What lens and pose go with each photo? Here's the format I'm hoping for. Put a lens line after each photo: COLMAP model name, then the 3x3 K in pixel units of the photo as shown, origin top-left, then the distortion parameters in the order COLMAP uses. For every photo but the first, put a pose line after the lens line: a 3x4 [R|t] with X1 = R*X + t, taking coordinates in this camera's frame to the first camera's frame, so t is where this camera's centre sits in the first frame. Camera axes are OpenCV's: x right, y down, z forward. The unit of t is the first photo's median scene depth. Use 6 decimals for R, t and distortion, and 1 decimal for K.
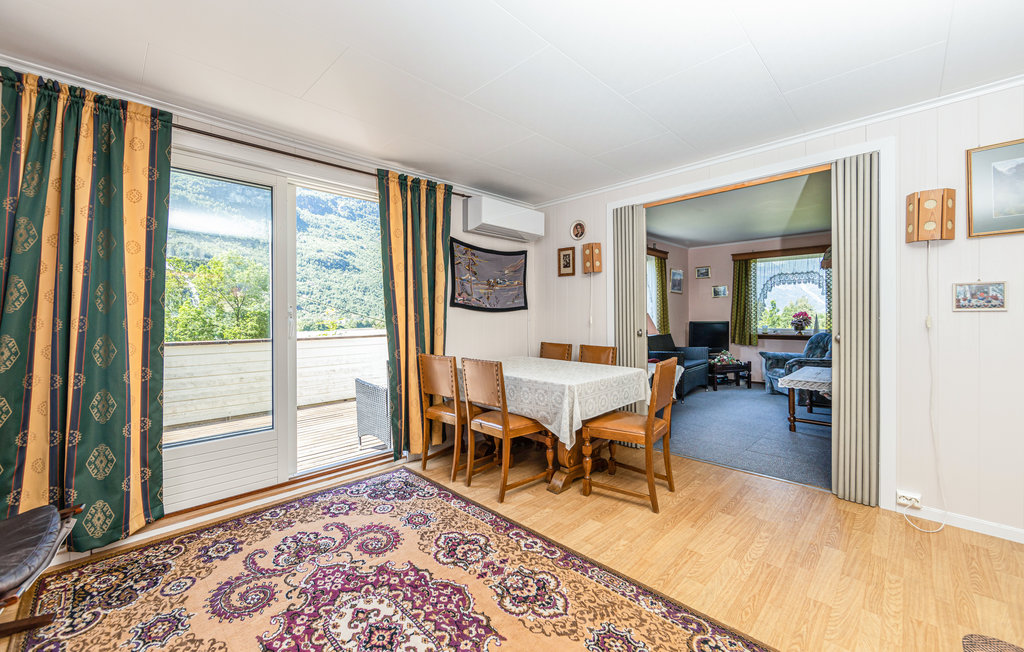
lens RADIAL K [[396.8, 0, 525.1], [0, 396.8, 303.8], [0, 0, 1]] dist [-0.010237, 0.000080]
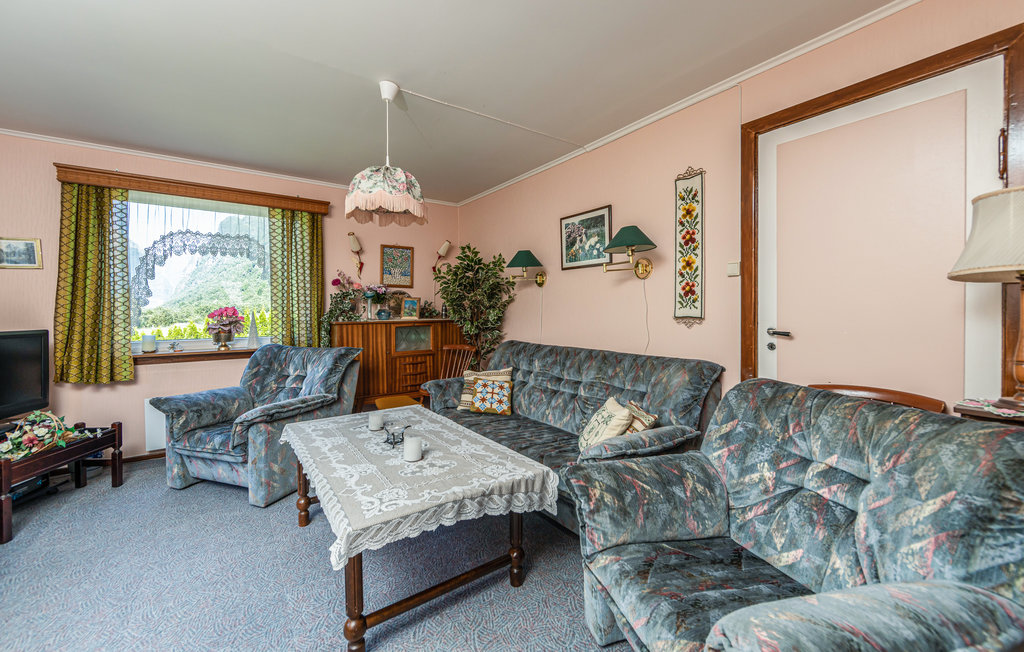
lens RADIAL K [[396.8, 0, 514.8], [0, 396.8, 318.1], [0, 0, 1]] dist [-0.010237, 0.000080]
pose [[0.192346, -0.014418, 0.981221, 0.238598], [-0.009035, 0.999824, 0.016462, 0.022521], [-0.981286, -0.012031, 0.192182, 0.503667]]
